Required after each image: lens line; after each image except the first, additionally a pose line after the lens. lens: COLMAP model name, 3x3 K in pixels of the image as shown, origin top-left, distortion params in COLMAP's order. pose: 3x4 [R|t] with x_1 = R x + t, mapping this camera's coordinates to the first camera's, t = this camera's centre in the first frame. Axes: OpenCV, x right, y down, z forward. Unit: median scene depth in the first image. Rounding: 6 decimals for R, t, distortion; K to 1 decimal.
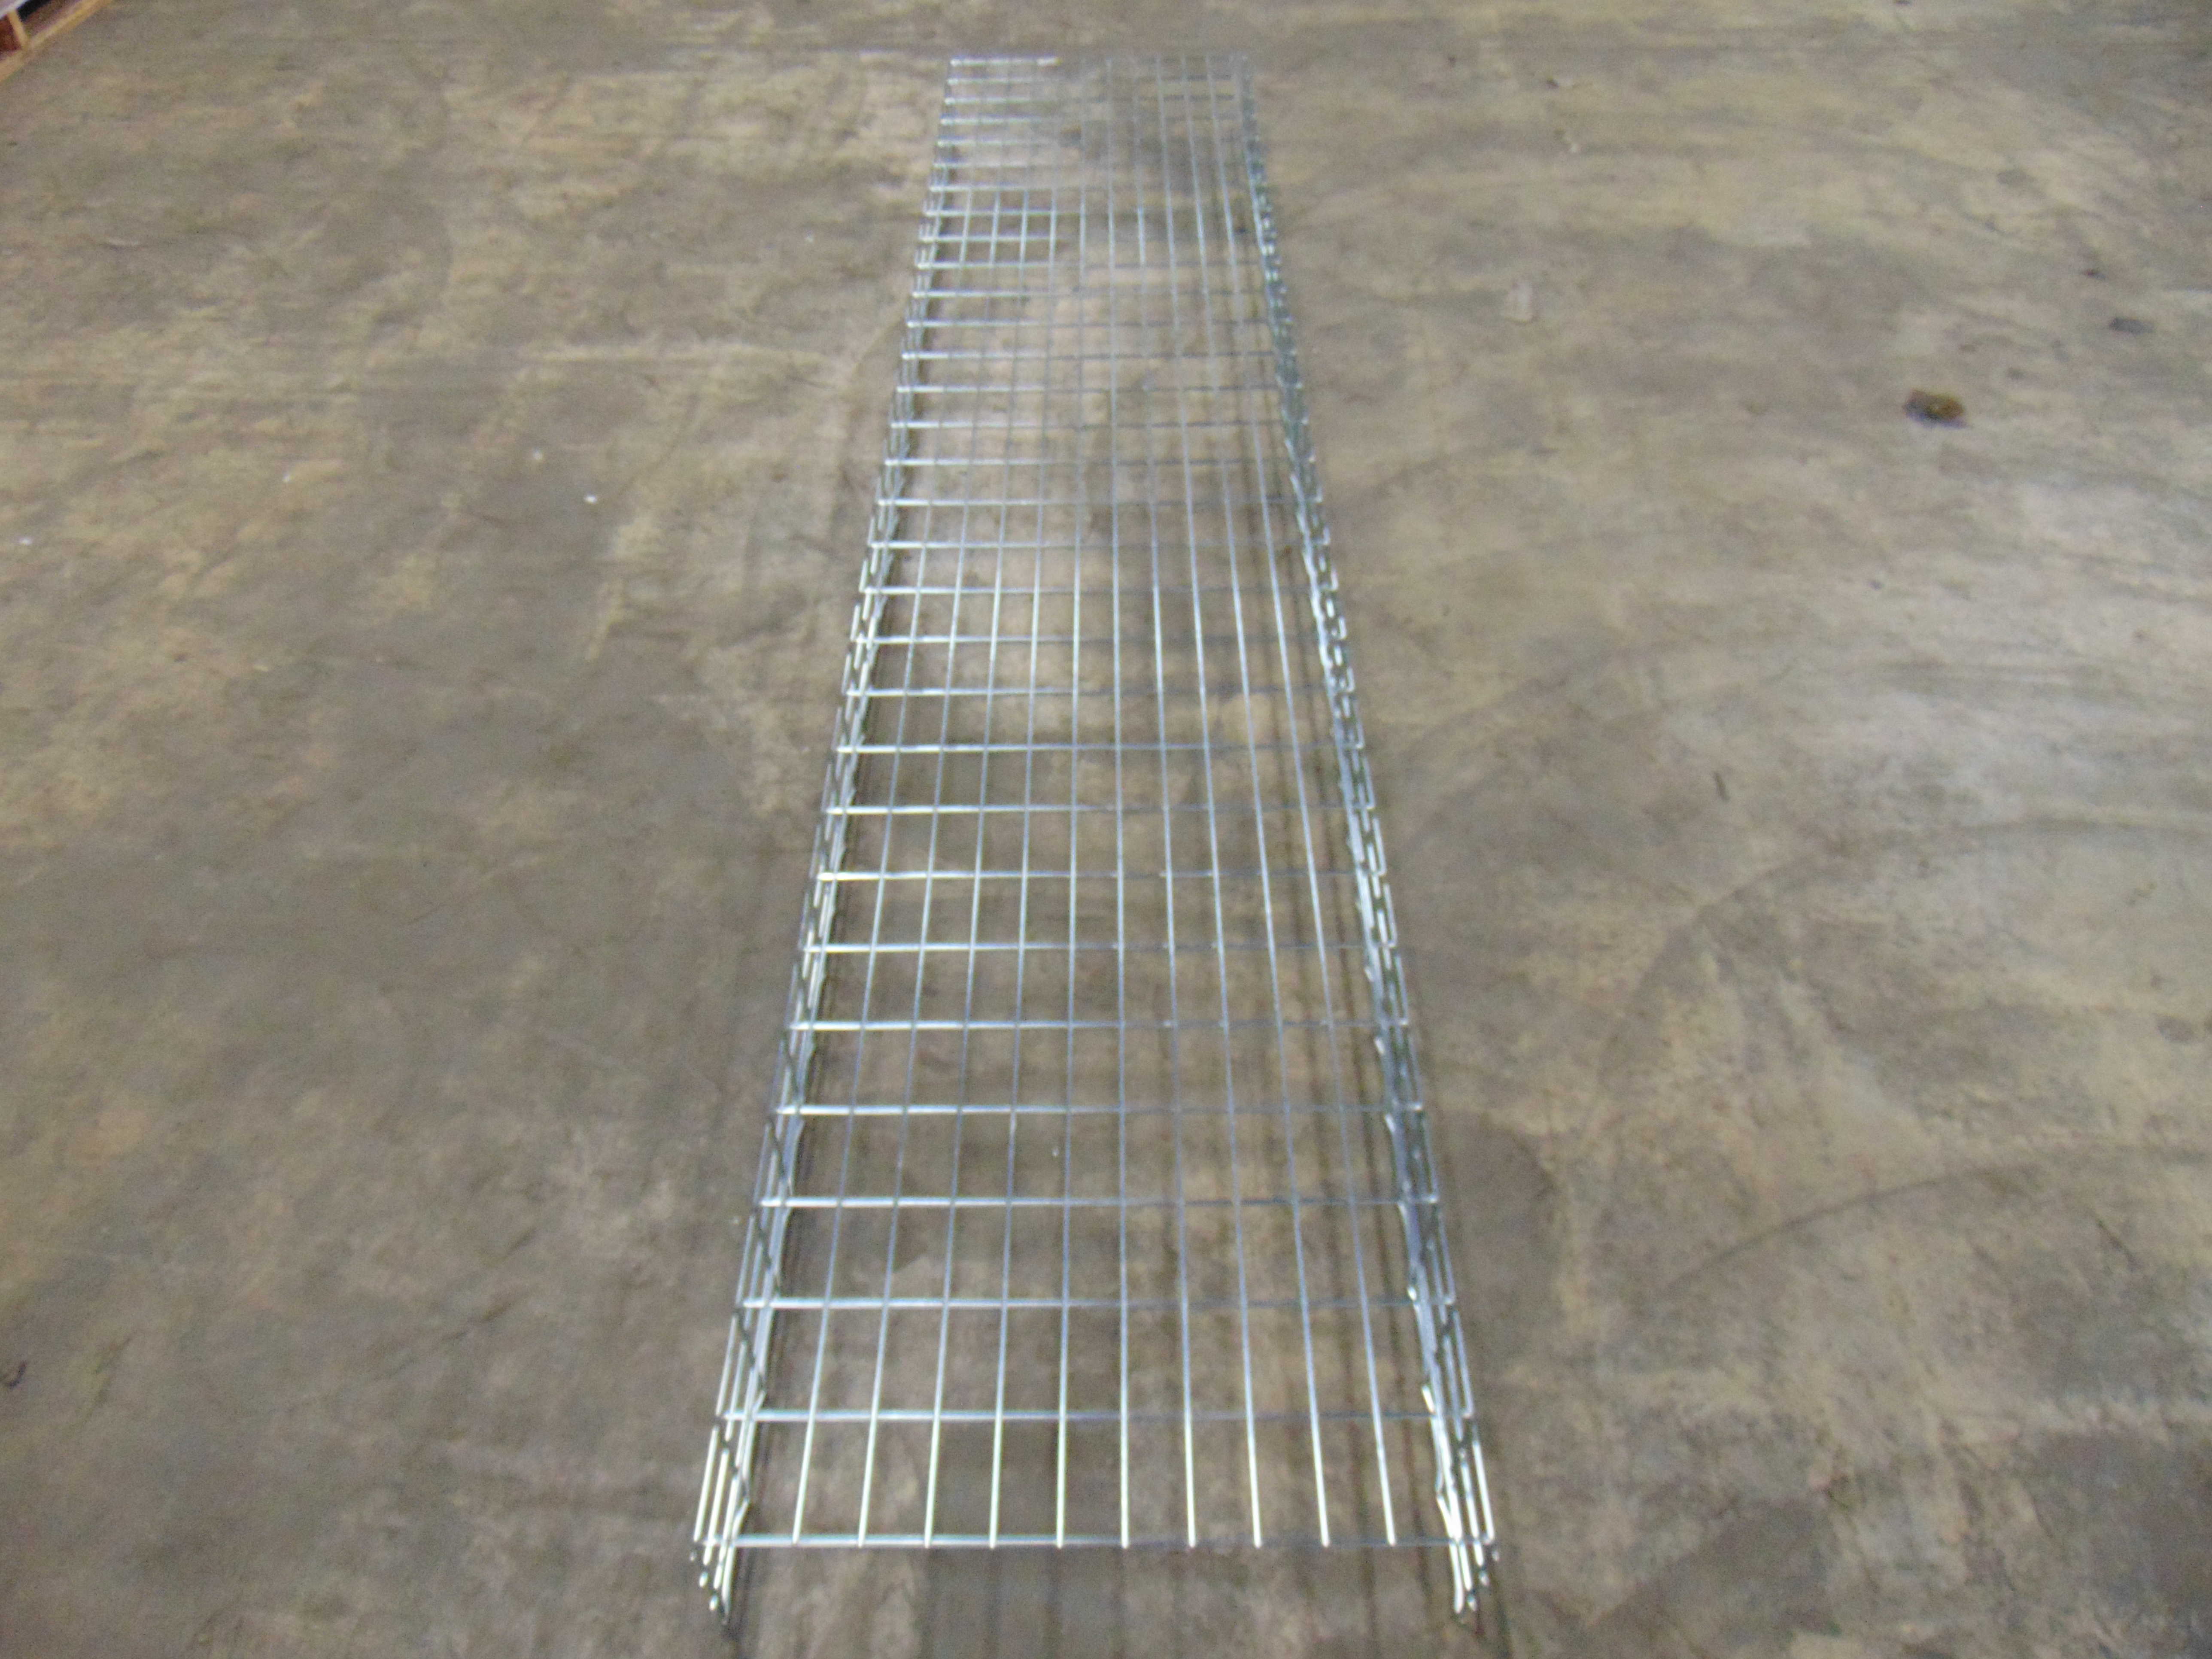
lens RADIAL K [[1666.4, 0, 1087.1], [0, 1666.4, 826.2], [0, 0, 1]] dist [-0.041253, 0.089216]
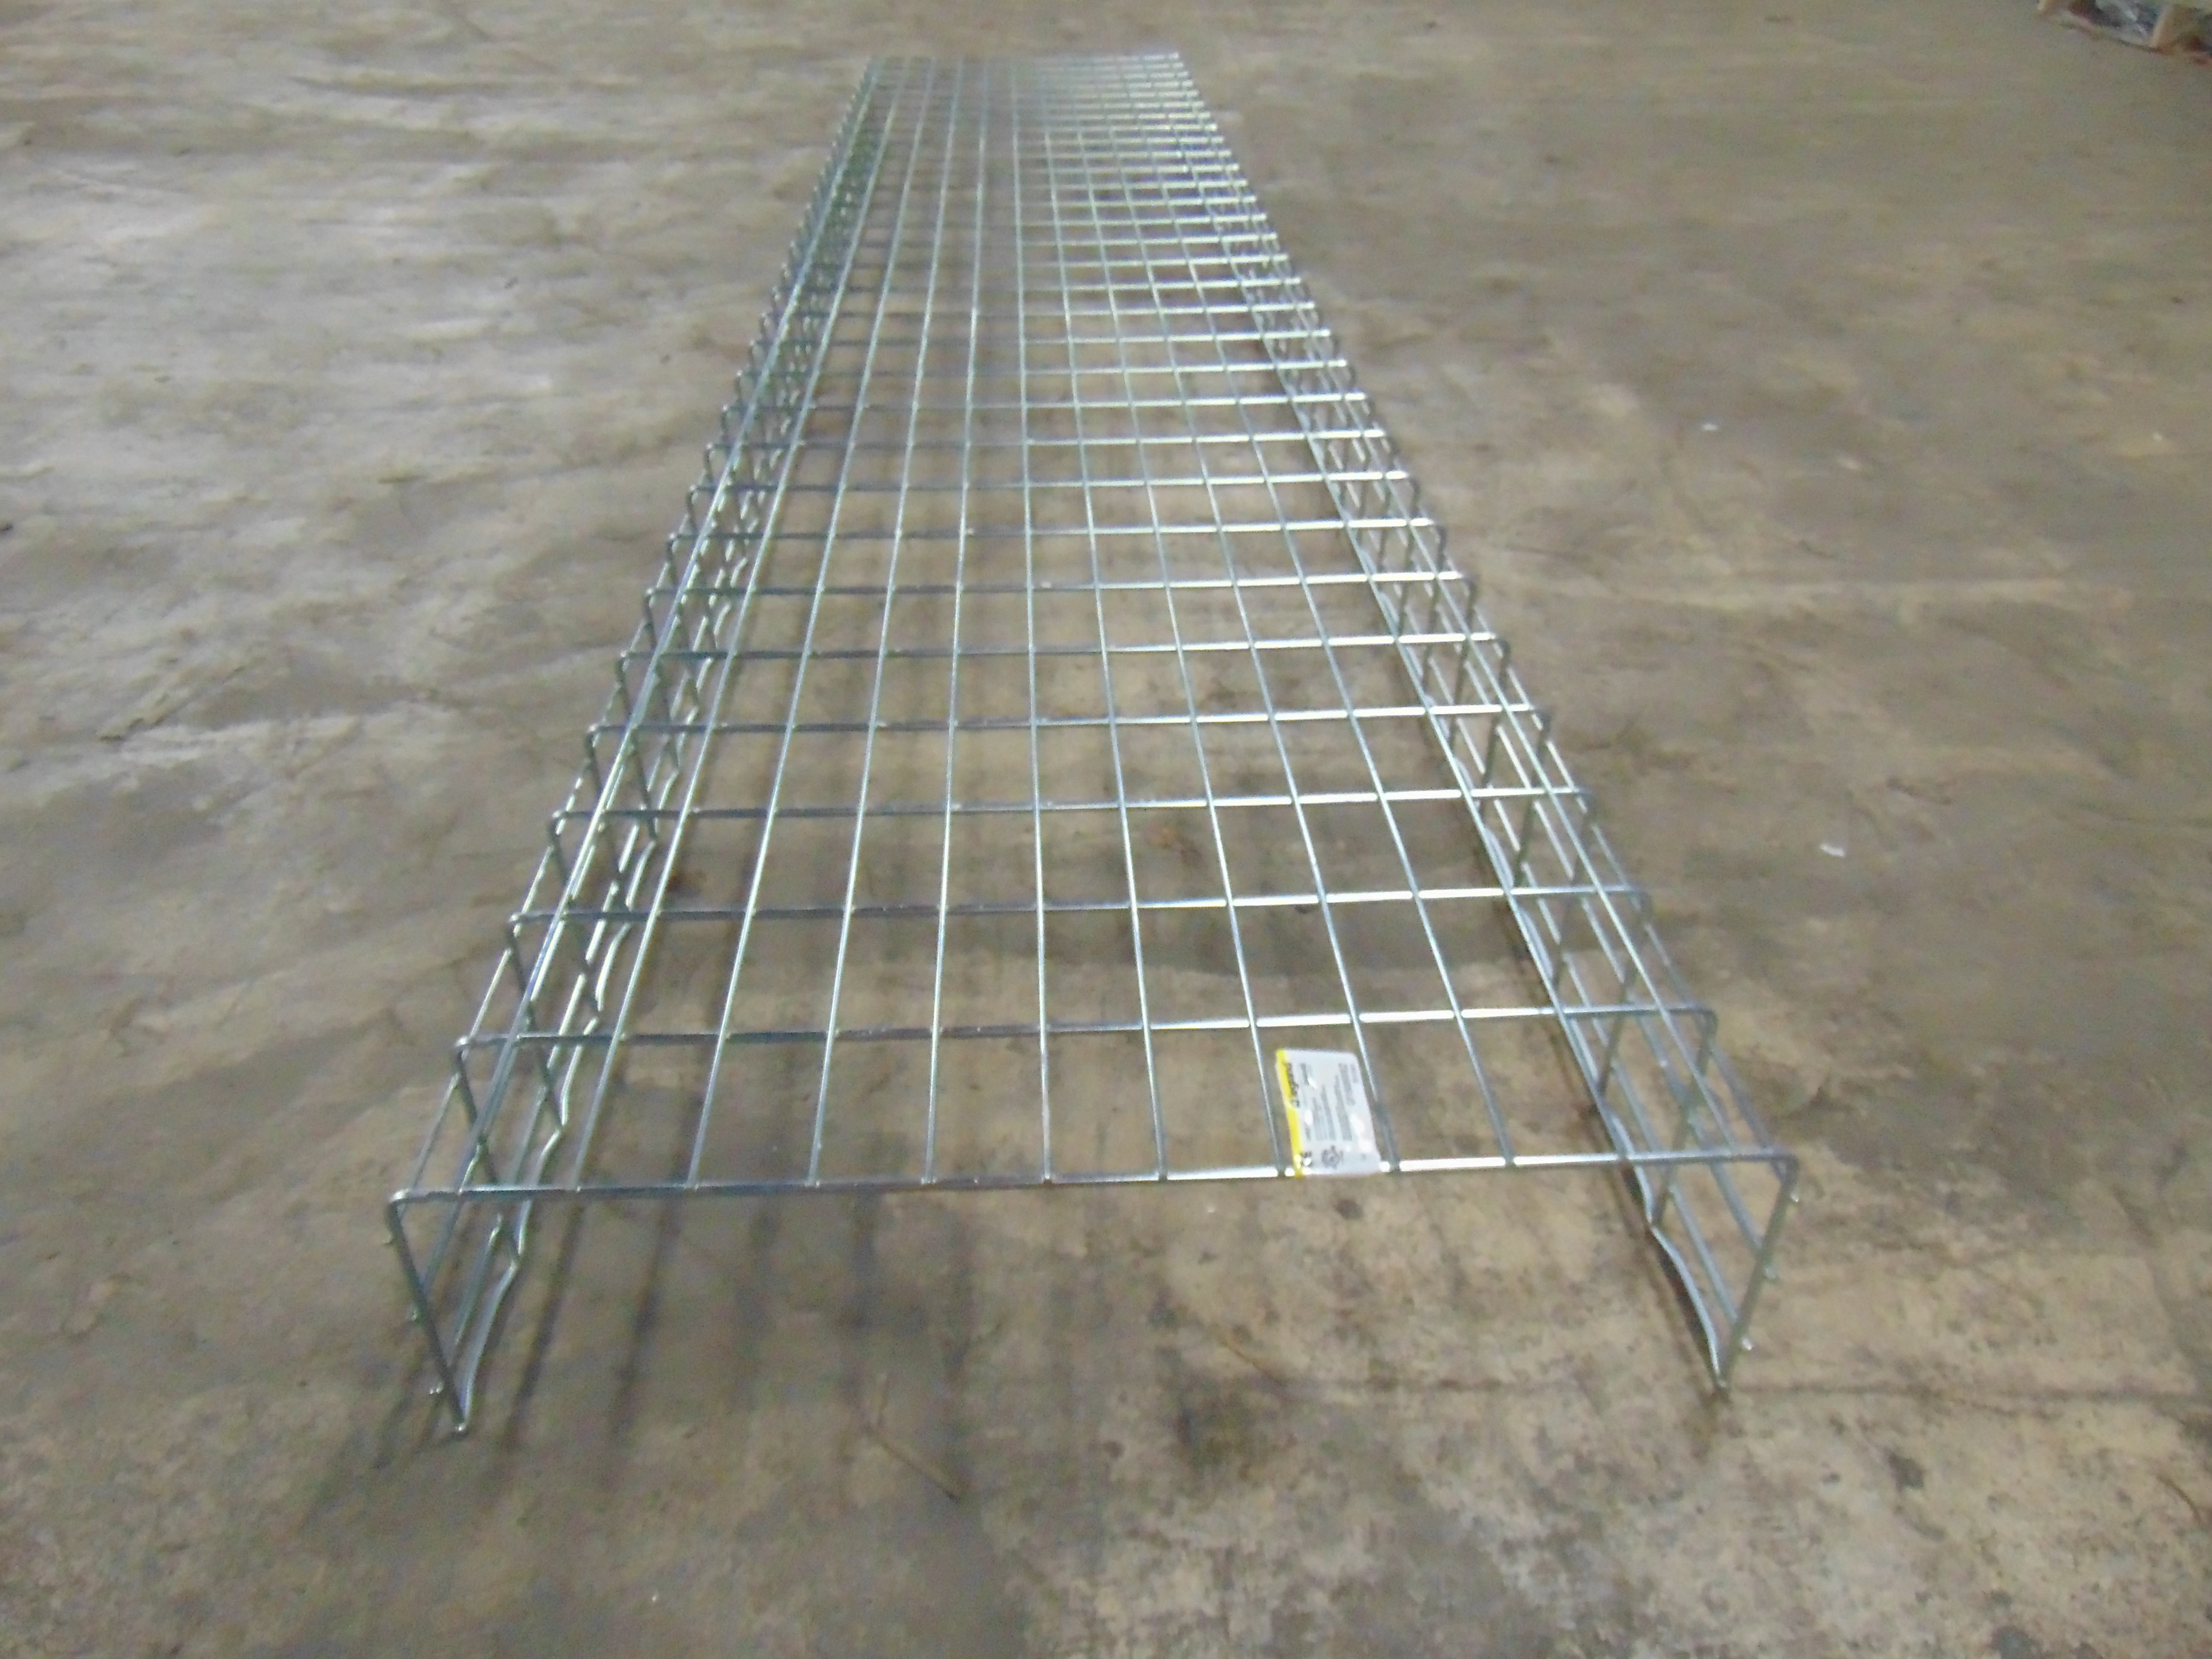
lens RADIAL K [[1666.4, 0, 1087.1], [0, 1666.4, 826.2], [0, 0, 1]] dist [-0.041253, 0.089216]
pose [[-0.998717, 0.040070, -0.030958, 0.017078], [-0.021796, 0.211657, 0.977101, -0.878071], [0.045705, 0.976522, -0.210512, 1.299755]]
